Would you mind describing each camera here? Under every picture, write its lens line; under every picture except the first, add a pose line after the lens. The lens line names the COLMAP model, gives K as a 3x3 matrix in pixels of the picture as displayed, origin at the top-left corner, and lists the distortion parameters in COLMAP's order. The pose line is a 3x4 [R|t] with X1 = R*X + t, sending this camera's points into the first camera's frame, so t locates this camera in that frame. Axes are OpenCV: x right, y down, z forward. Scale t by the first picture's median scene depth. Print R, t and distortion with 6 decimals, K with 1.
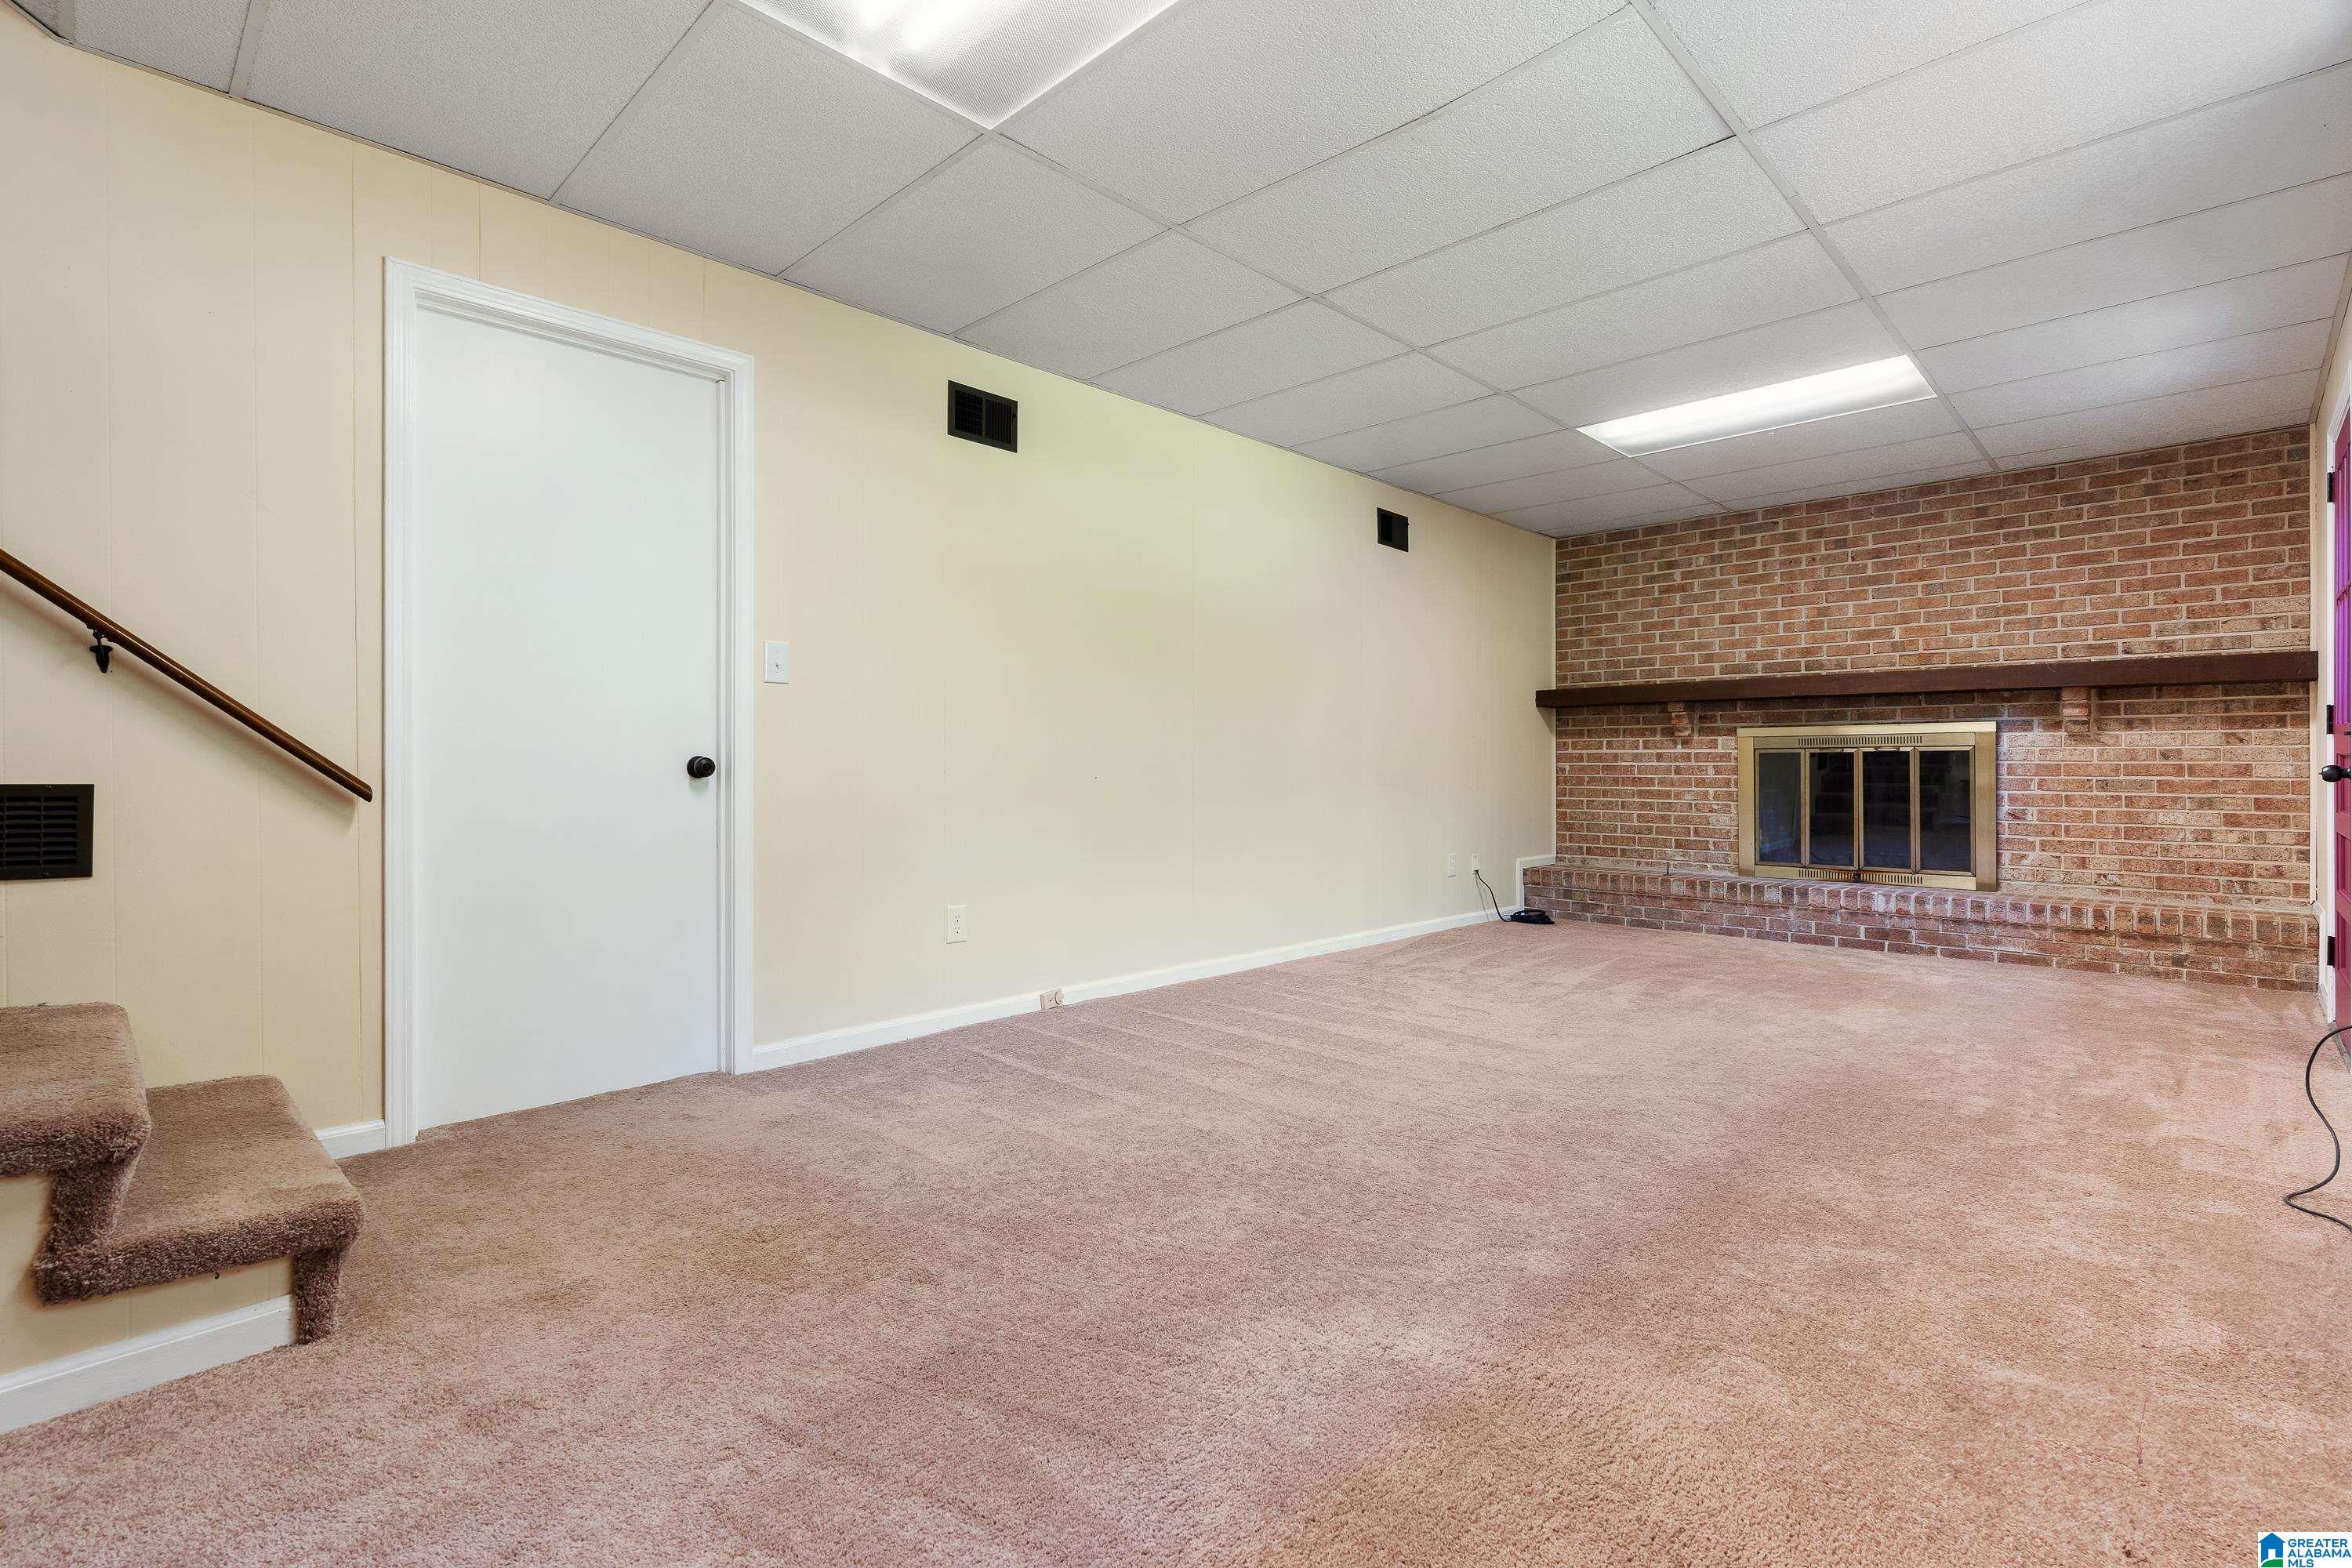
lens RADIAL K [[1068.0, 0, 1169.4], [0, 1068.0, 776.7], [0, 0, 1]] dist [-0.005285, 0.003551]
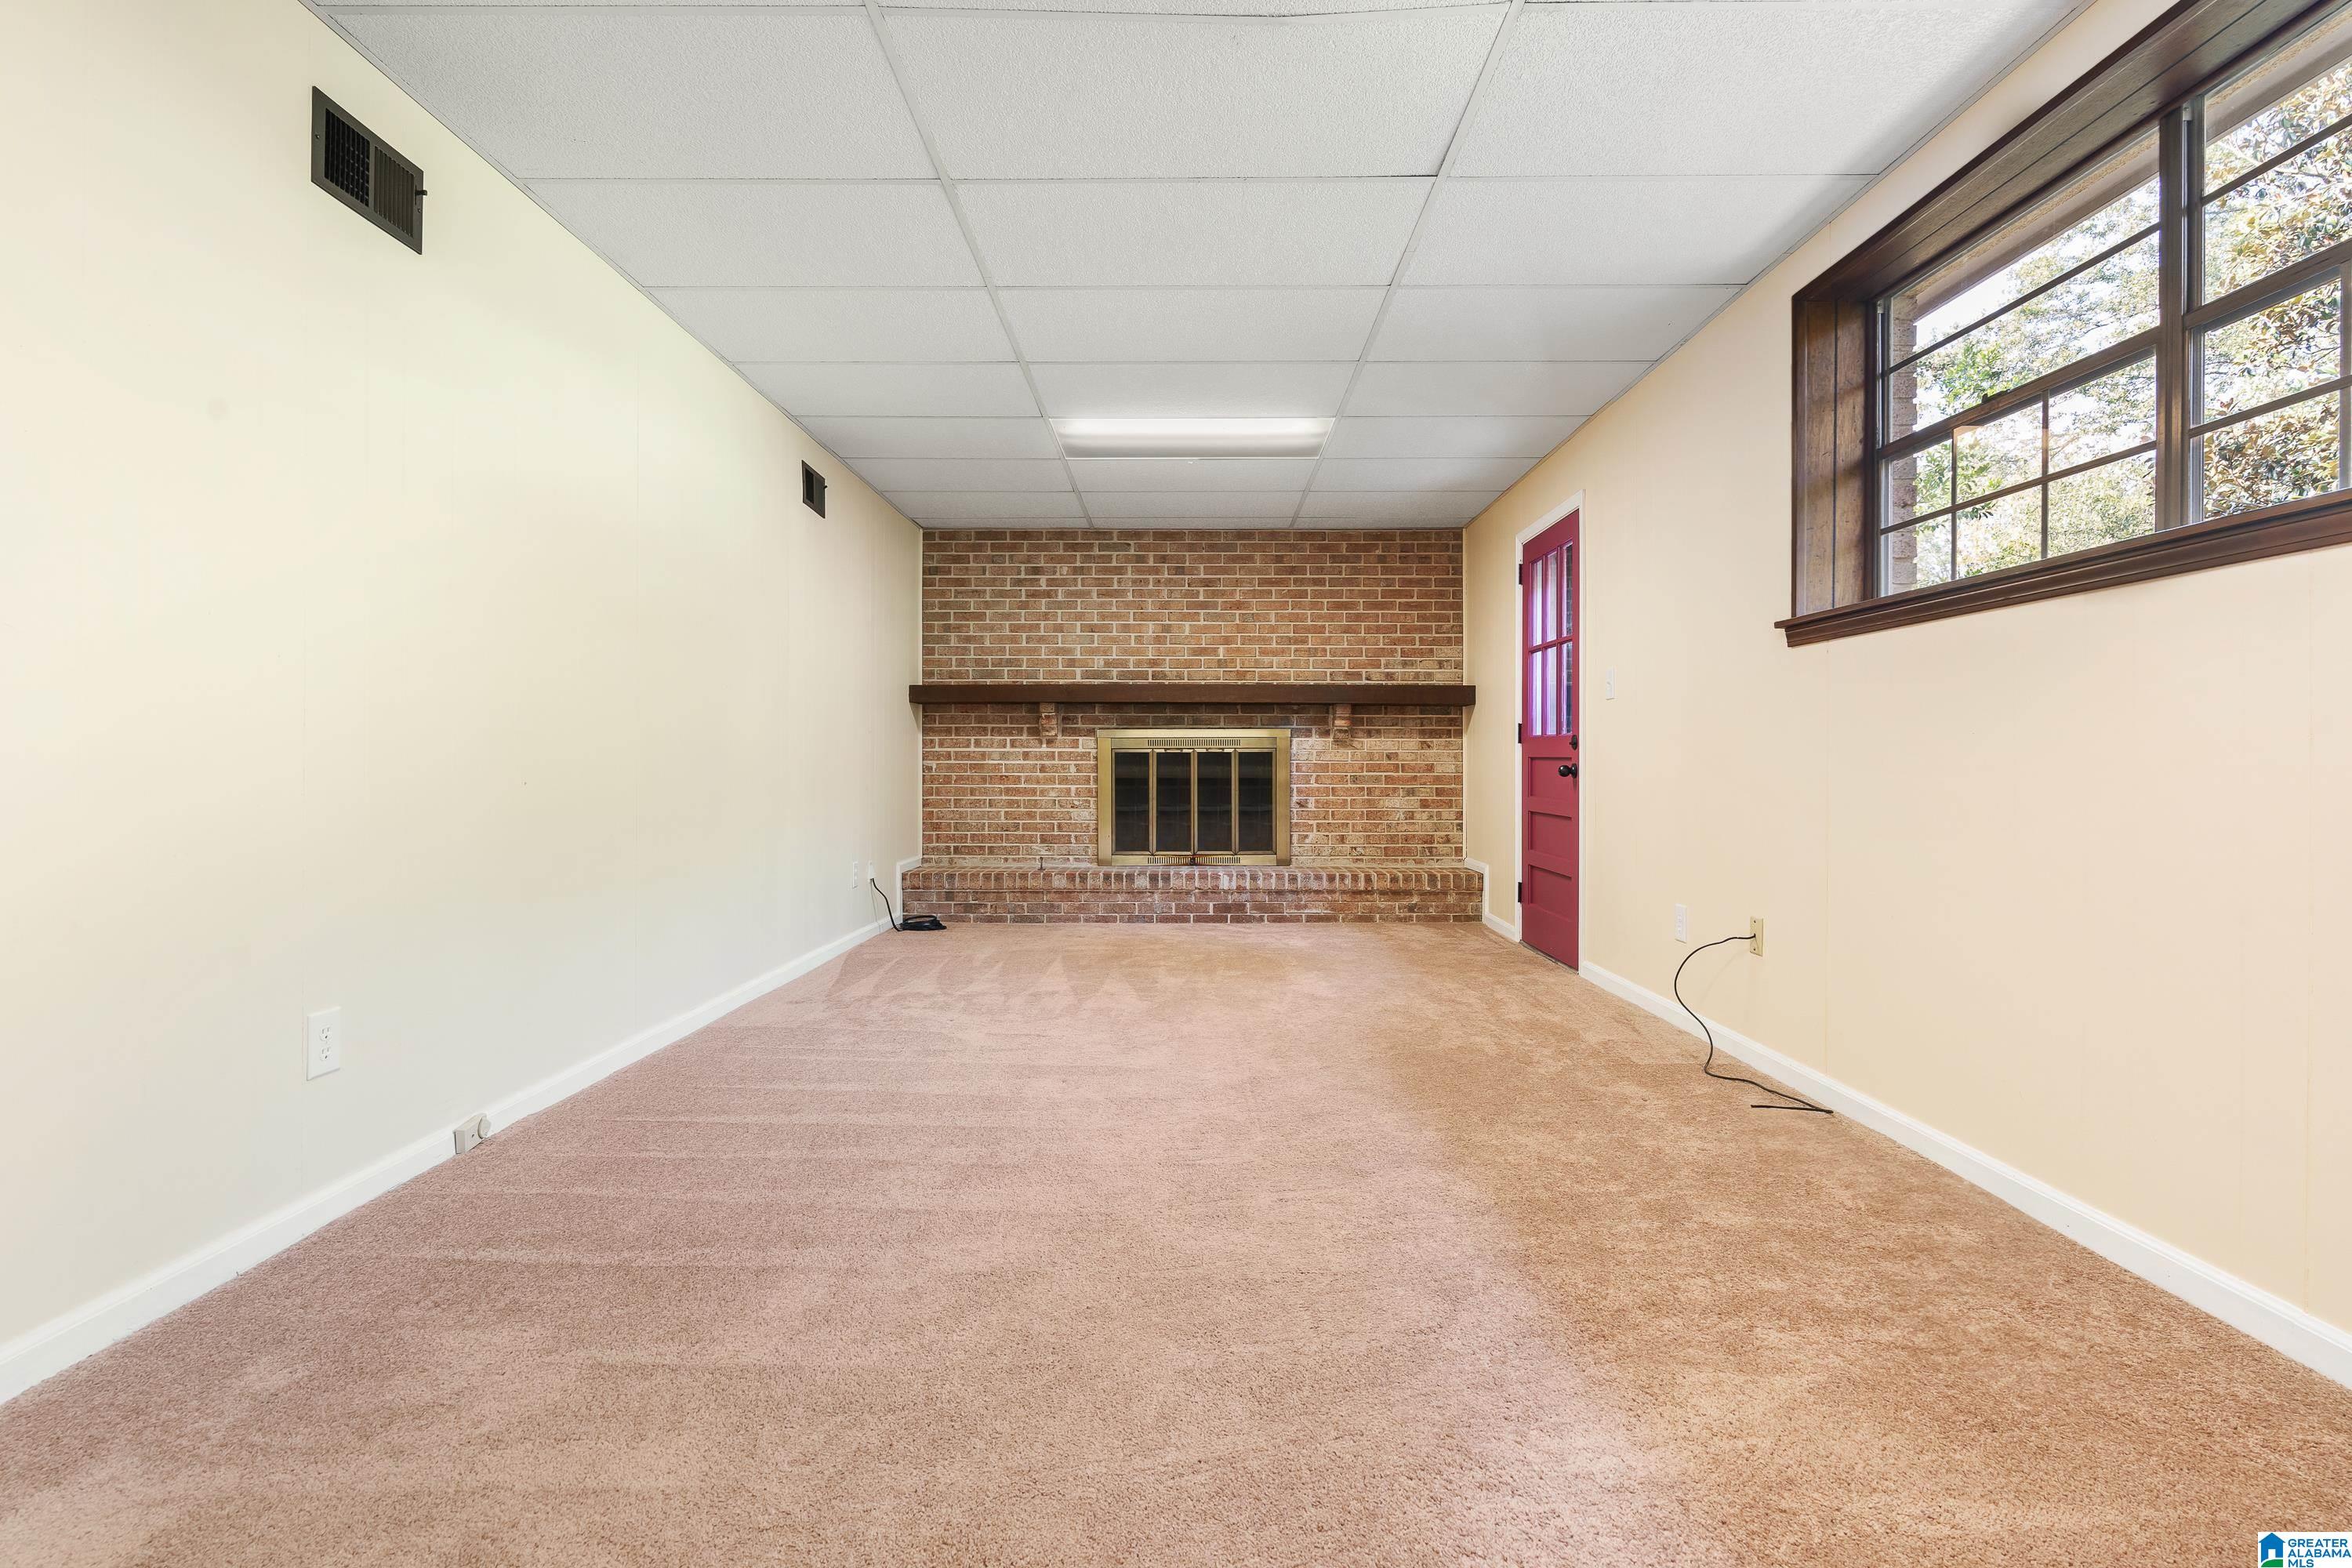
lens RADIAL K [[1068.0, 0, 1173.4], [0, 1068.0, 769.7], [0, 0, 1]] dist [-0.005285, 0.003551]
pose [[0.726628, -0.003176, 0.687024, -0.180372], [0.005516, 0.999984, -0.001211, -0.003516], [-0.687009, 0.004670, 0.726634, 0.188343]]
